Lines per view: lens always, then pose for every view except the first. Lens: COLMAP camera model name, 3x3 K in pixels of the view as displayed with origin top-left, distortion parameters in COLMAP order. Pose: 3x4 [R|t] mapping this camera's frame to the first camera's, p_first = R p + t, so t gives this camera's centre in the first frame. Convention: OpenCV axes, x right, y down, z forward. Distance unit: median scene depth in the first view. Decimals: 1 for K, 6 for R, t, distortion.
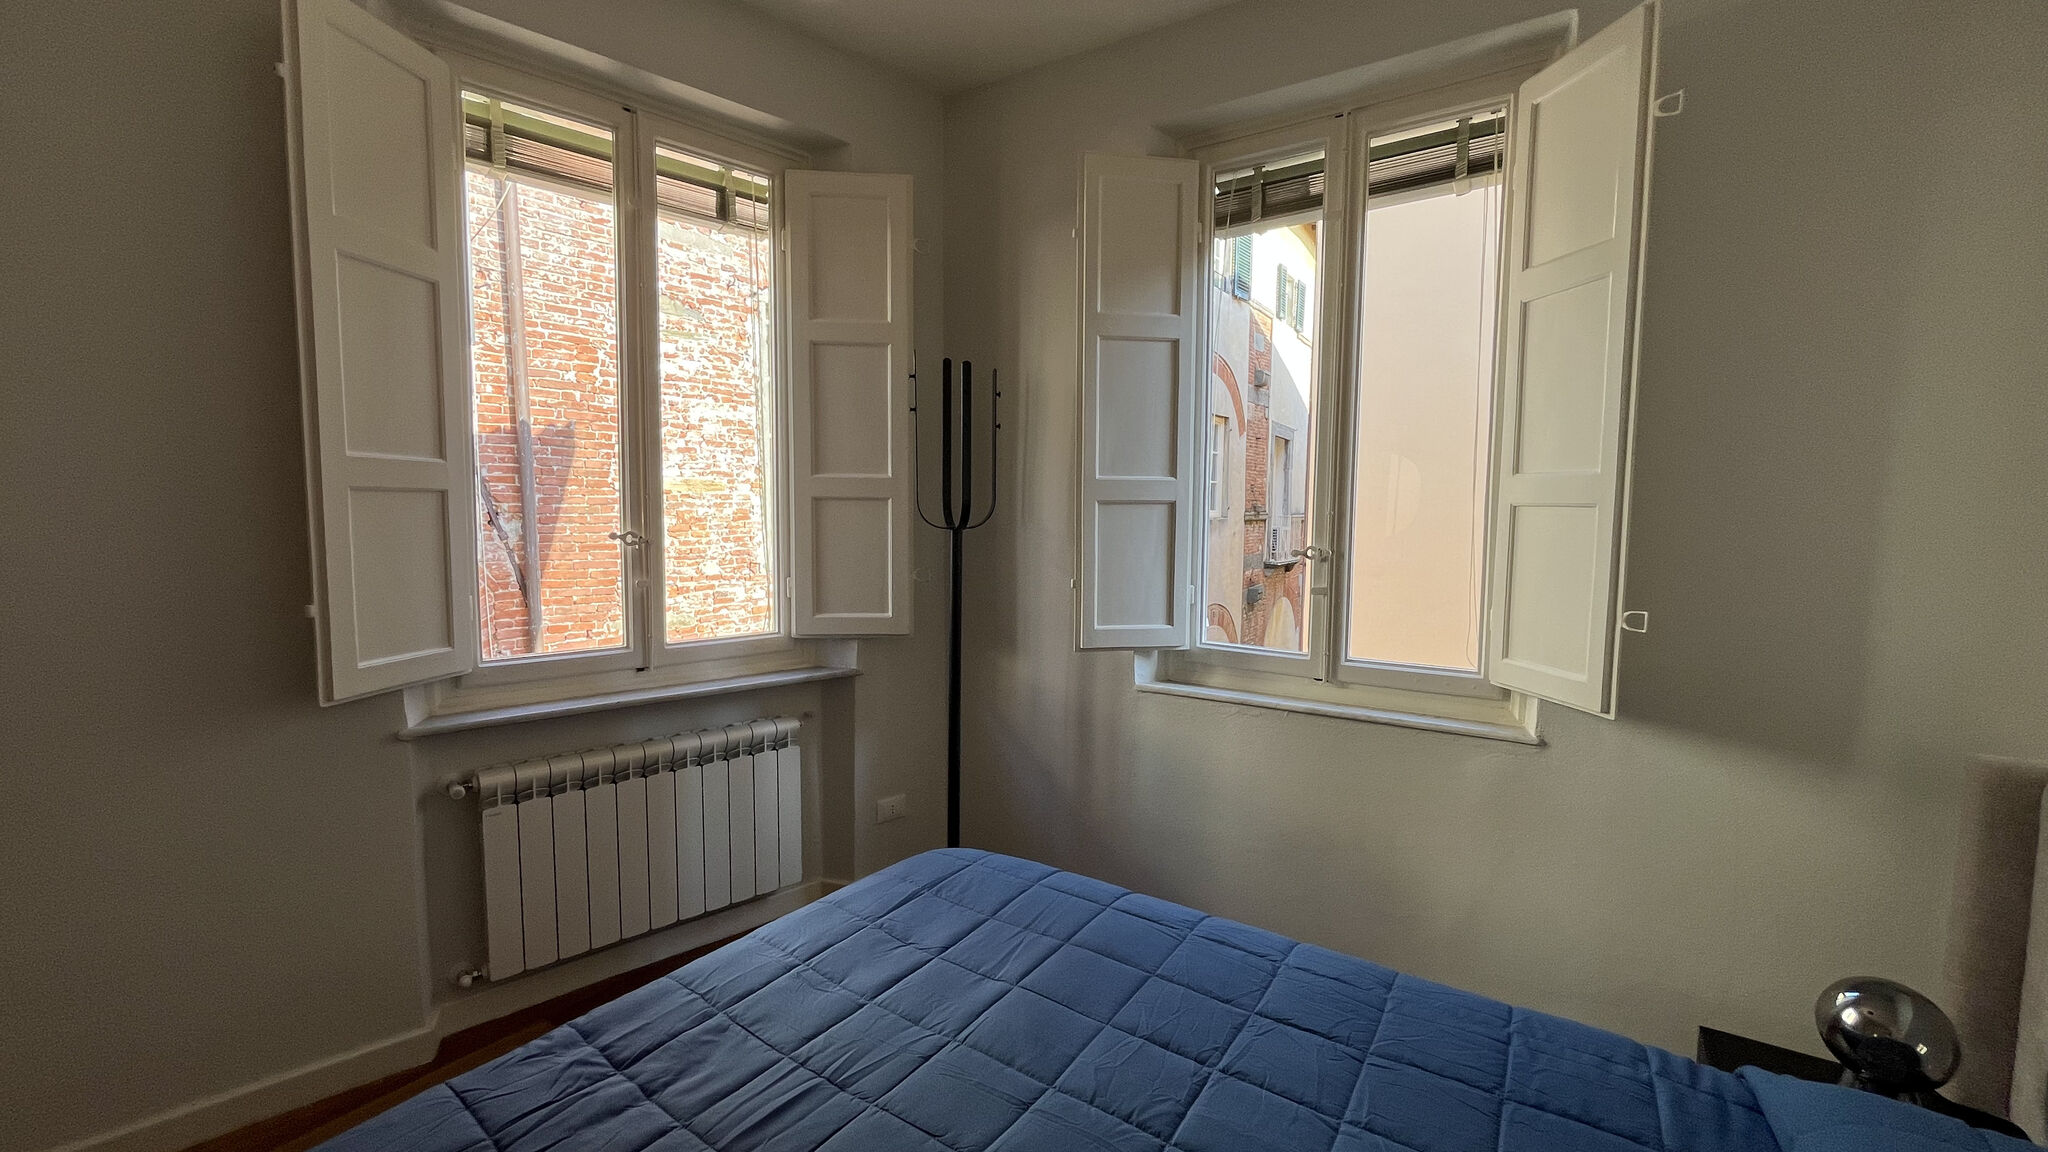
lens RADIAL K [[827.4, 0, 1019.0], [0, 827.4, 576.1], [0, 0, 1]] dist [-0.003496, 0.000276]
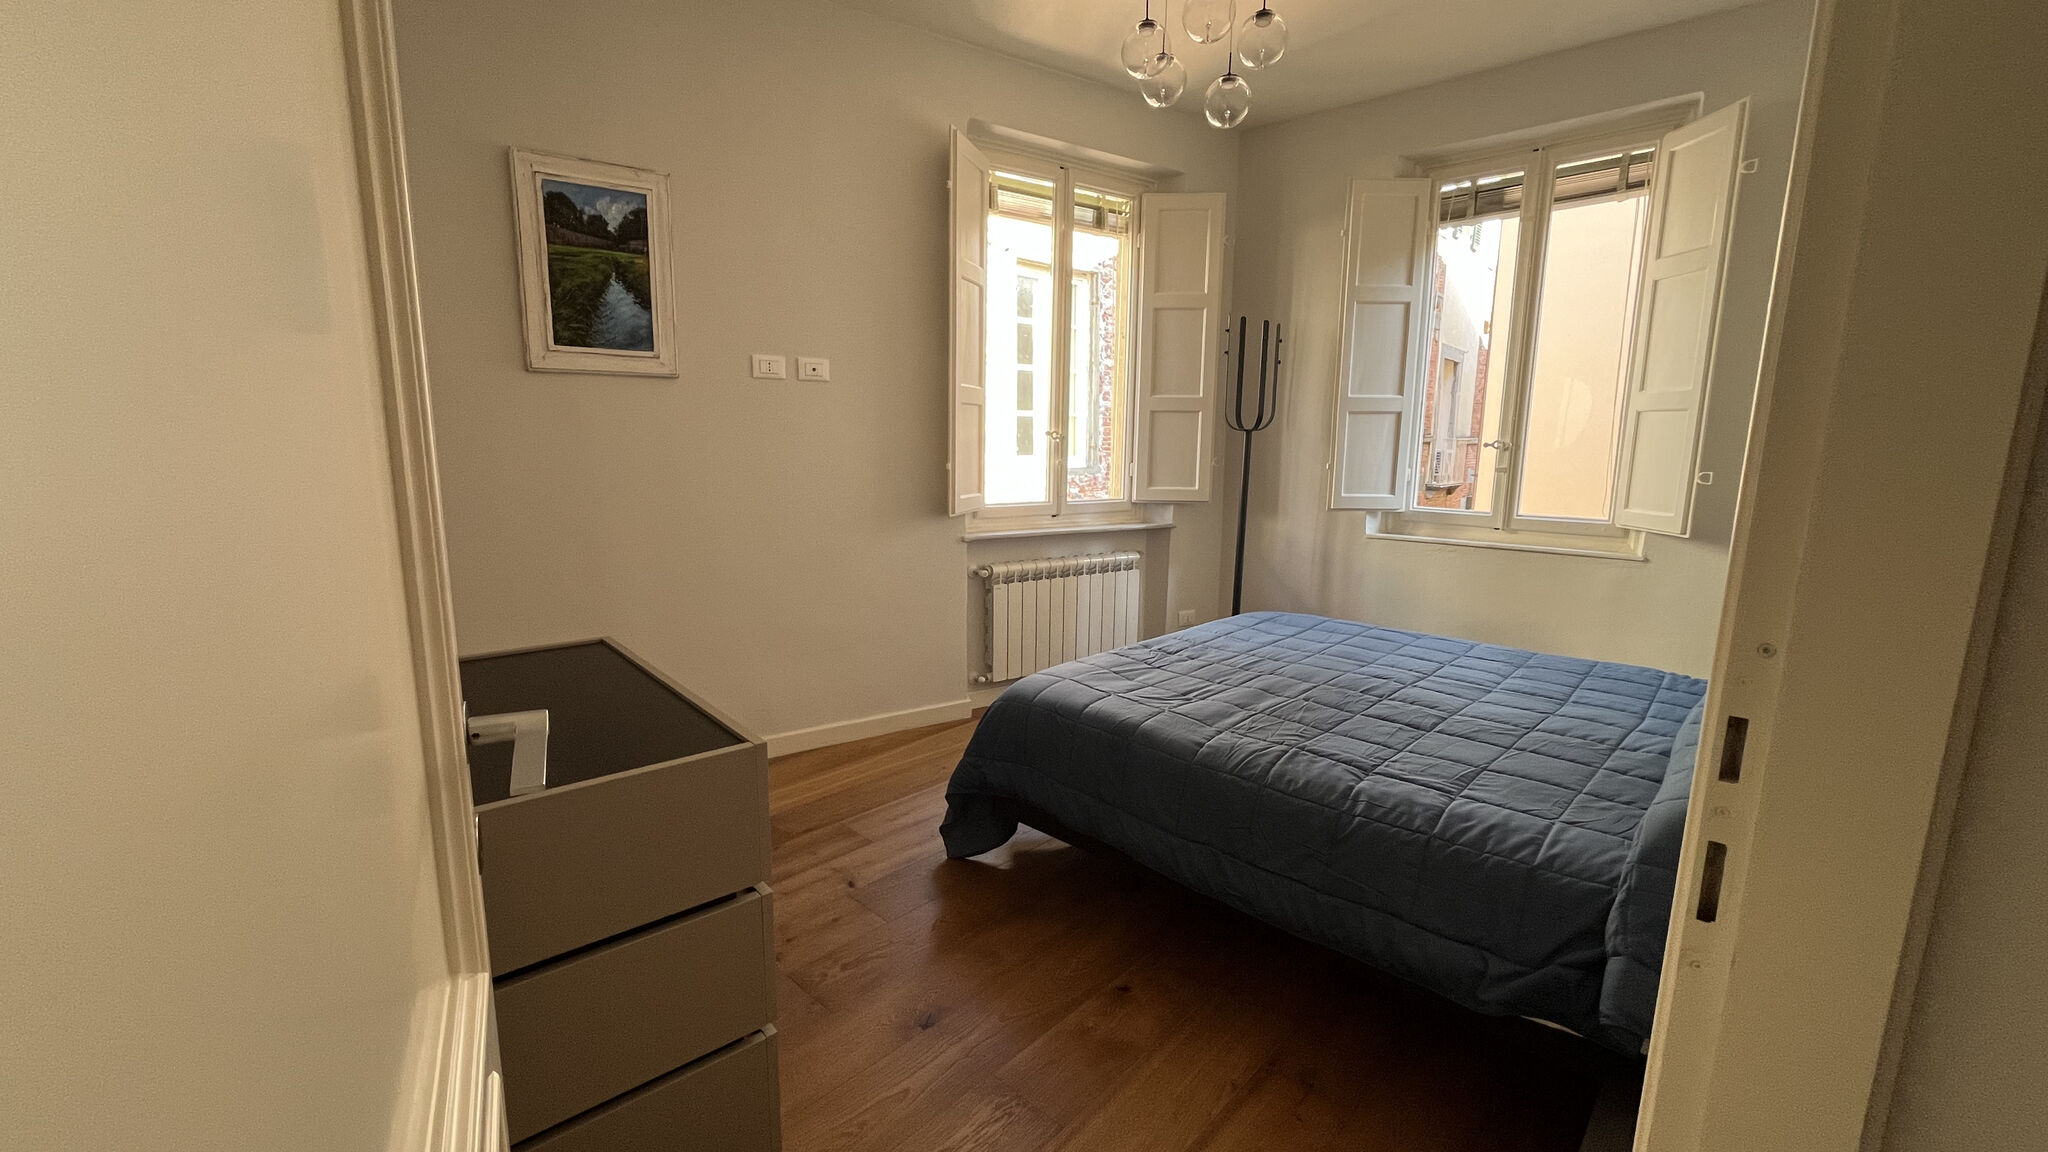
lens RADIAL K [[827.4, 0, 1019.0], [0, 827.4, 576.1], [0, 0, 1]] dist [-0.003496, 0.000276]
pose [[0.987605, 0.026818, -0.154653, -0.267641], [-0.013306, 0.996054, 0.087752, 0.088495], [0.156396, -0.084606, 0.984064, -0.640619]]
